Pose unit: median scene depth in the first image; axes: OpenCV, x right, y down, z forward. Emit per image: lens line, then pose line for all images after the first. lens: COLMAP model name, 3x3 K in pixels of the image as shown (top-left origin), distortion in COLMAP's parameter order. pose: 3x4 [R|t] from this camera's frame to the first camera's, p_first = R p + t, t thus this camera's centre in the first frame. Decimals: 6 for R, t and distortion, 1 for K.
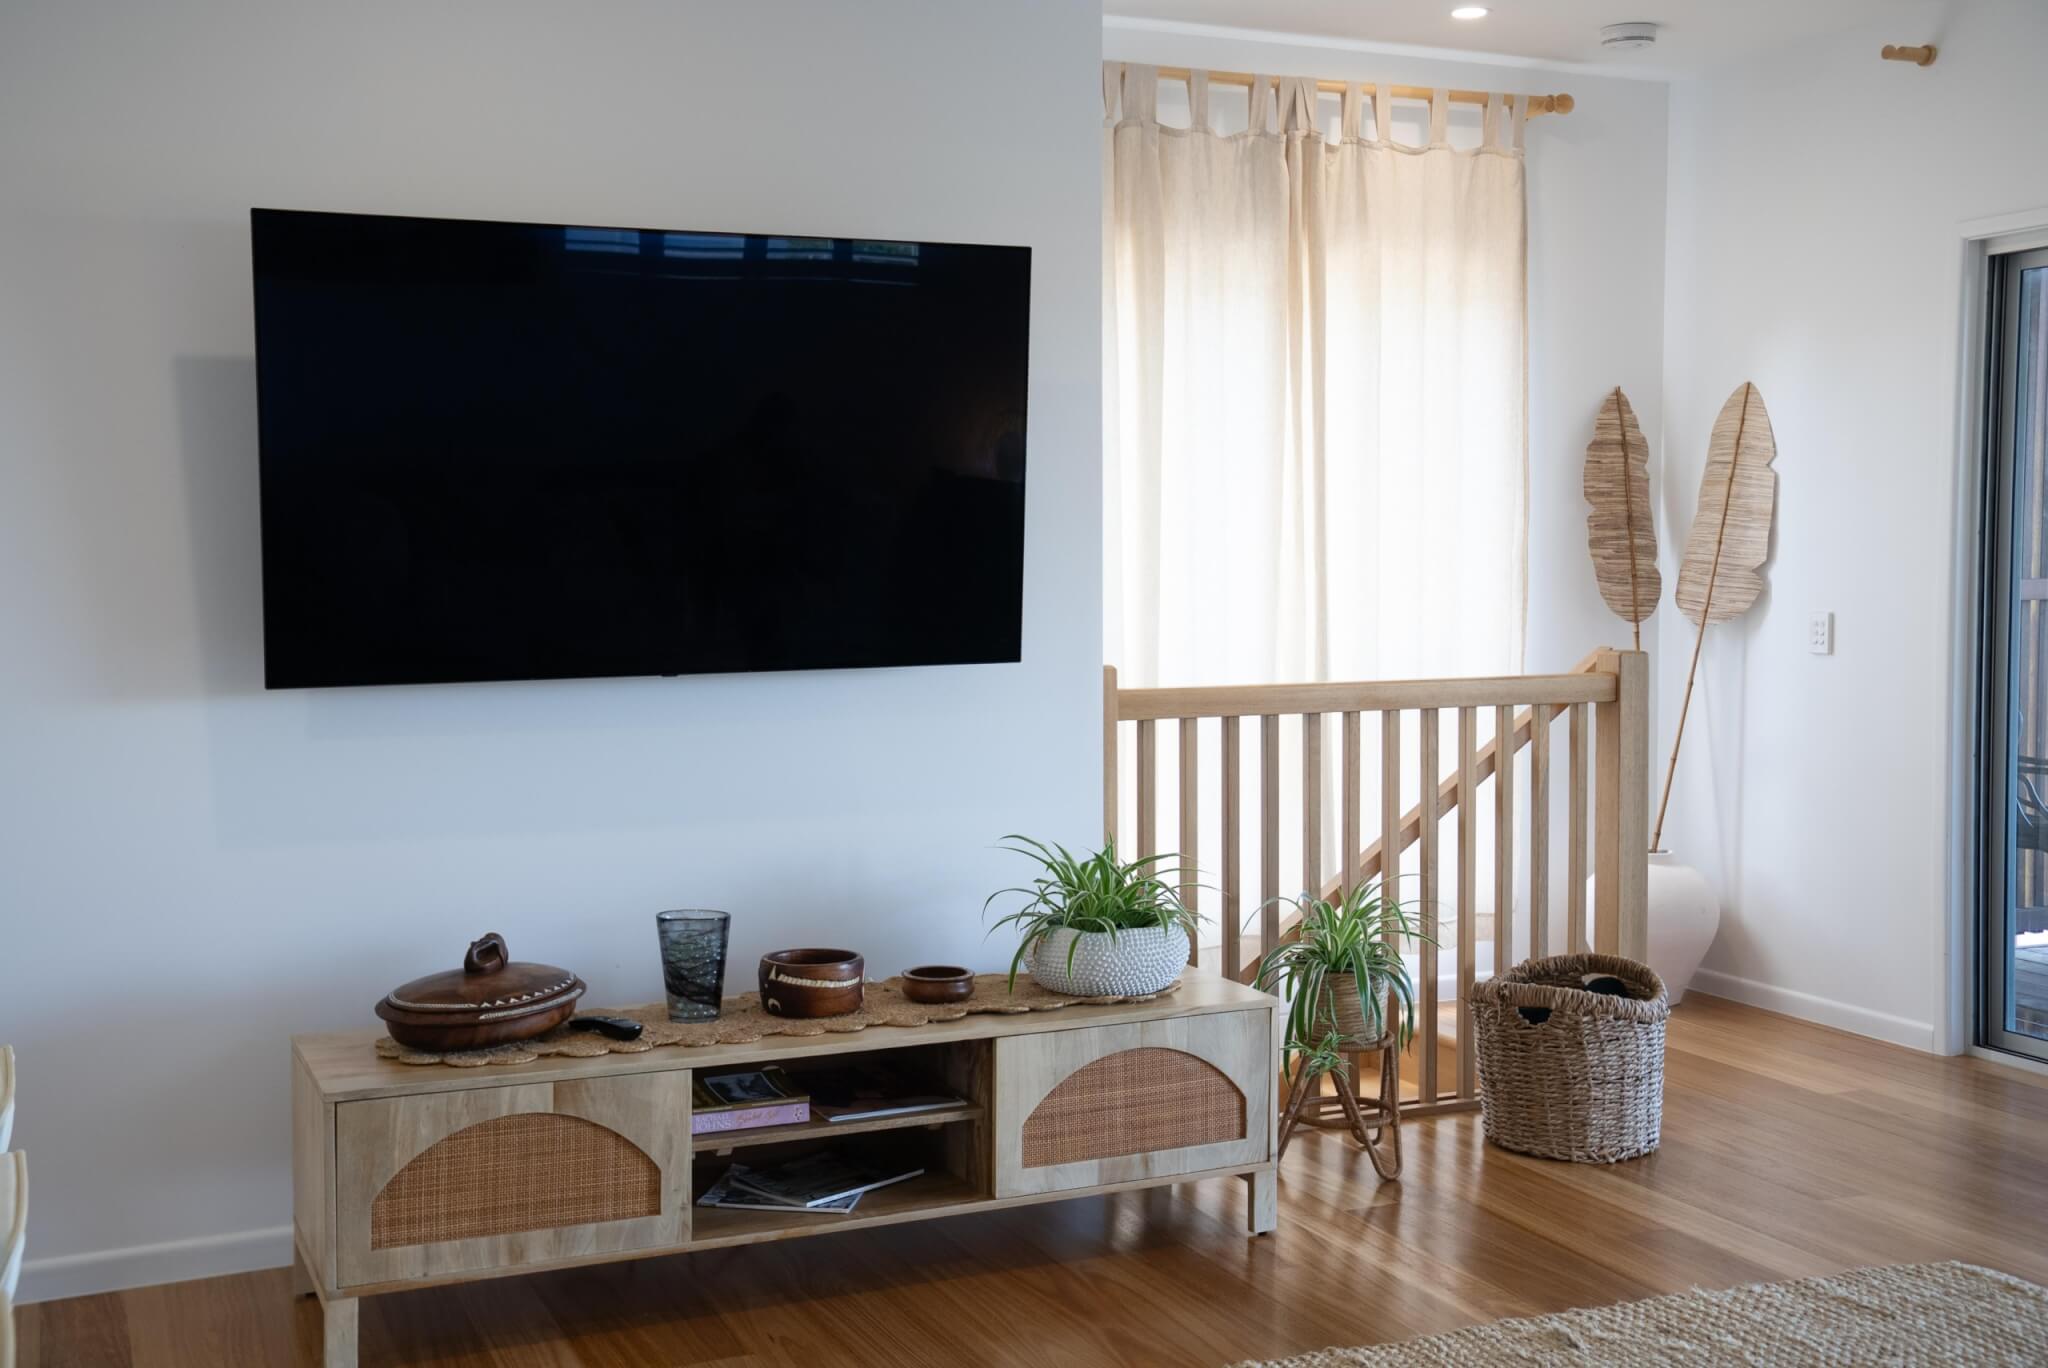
lens RADIAL K [[2223.2, 0, 1024.0], [0, 2223.2, 684.0], [0, 0, 1]] dist [0.020130, -0.008495]
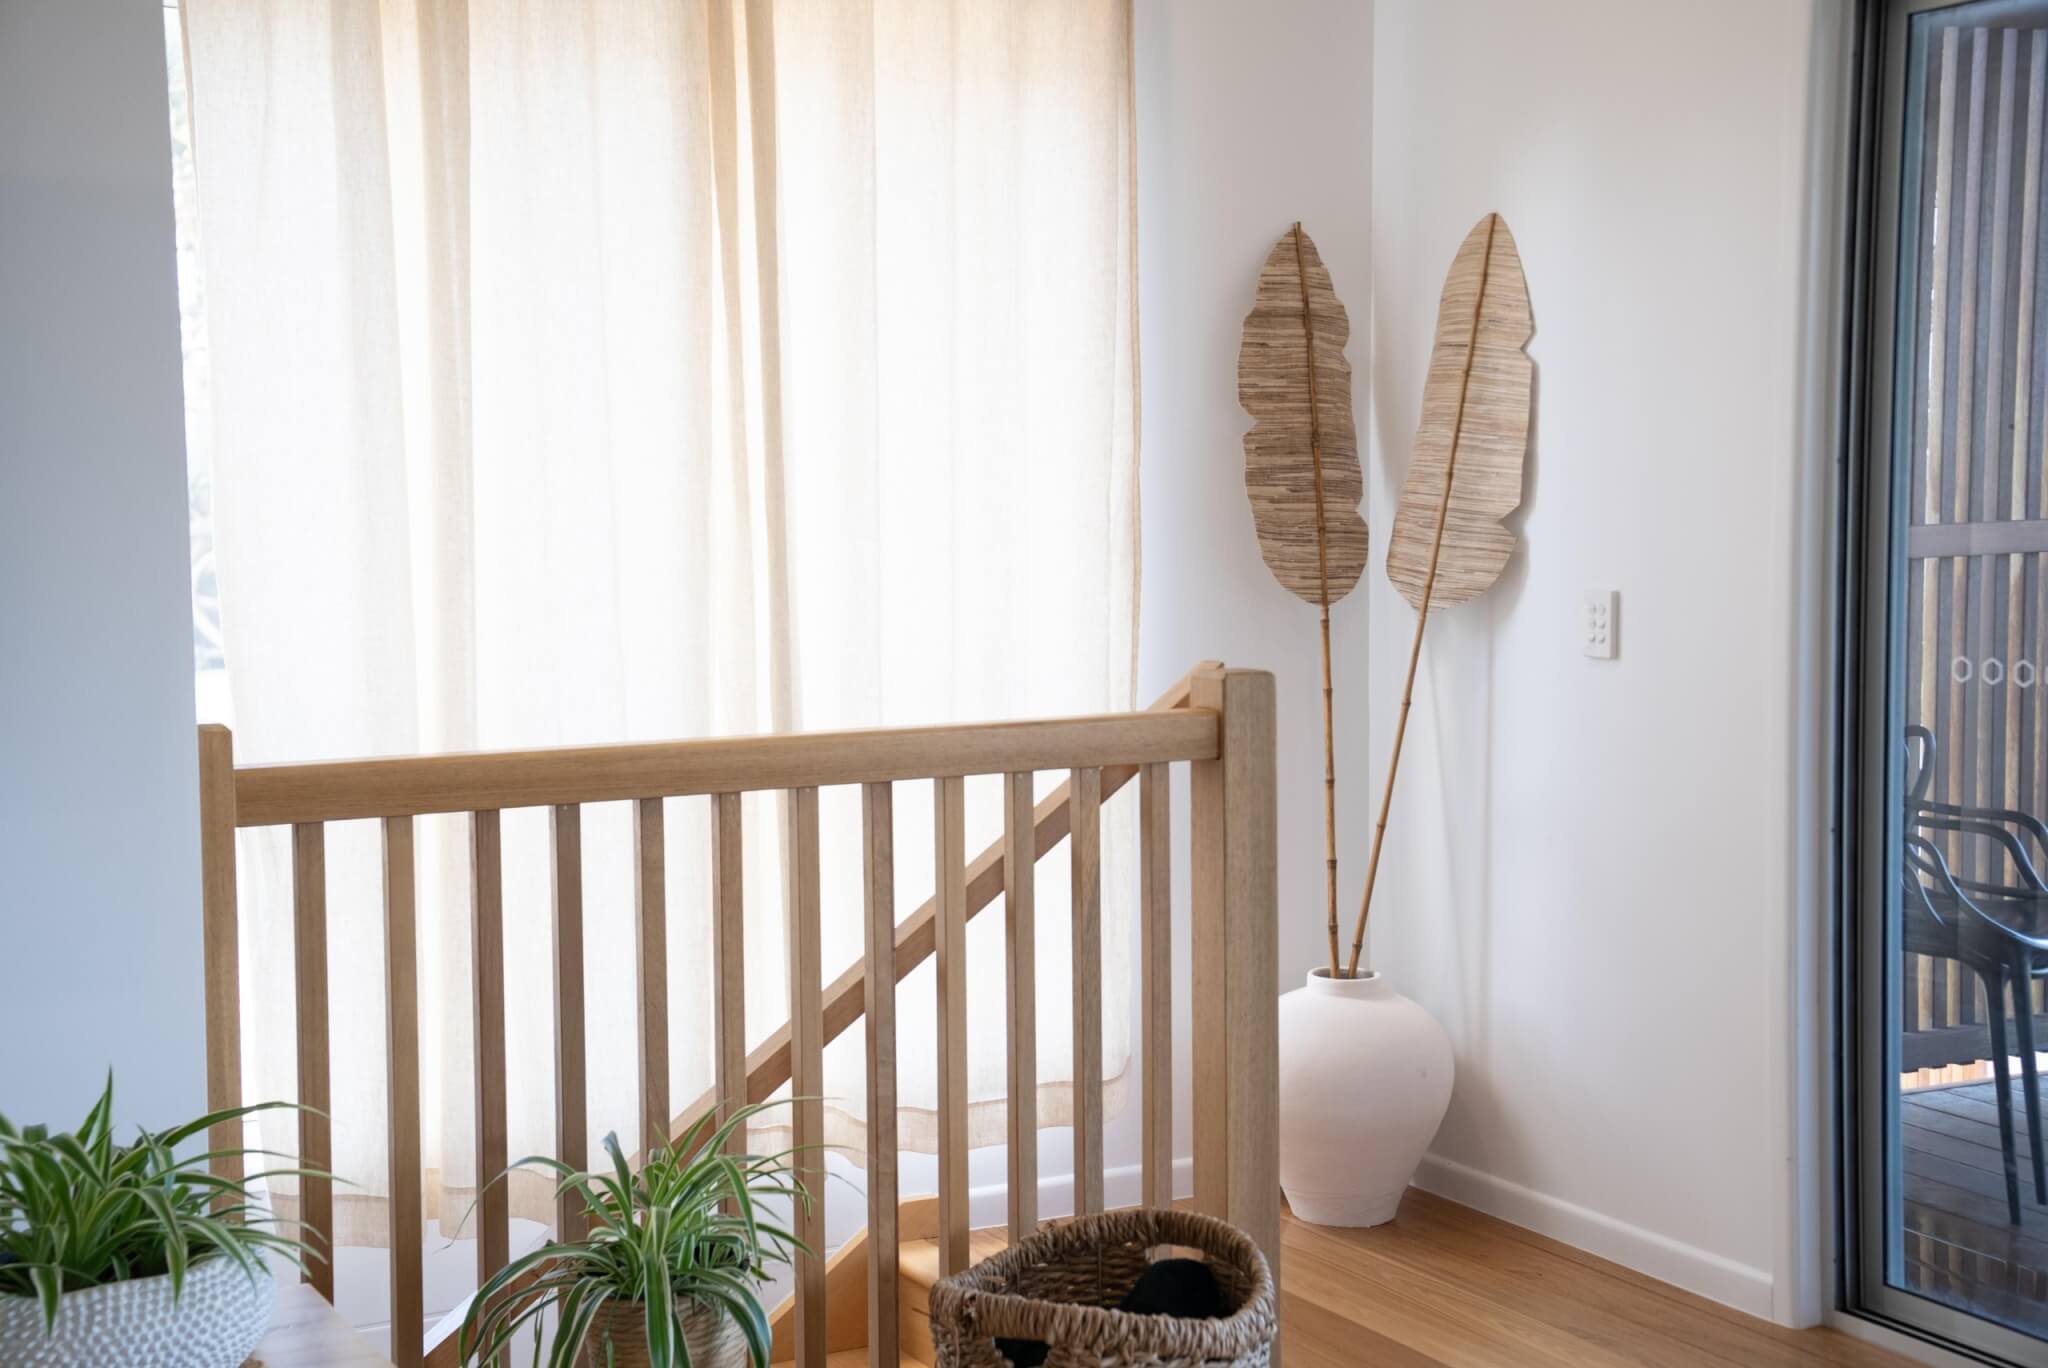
lens RADIAL K [[2919.6, 0, 1027.0], [0, 2919.6, 722.3], [0, 0, 1]] dist [0.087730, 0.098013]
pose [[0.994893, -0.012528, 0.100159, 0.114985], [0.009837, 0.999579, 0.027309, -0.018687], [-0.100459, -0.026184, 0.994597, 0.205541]]
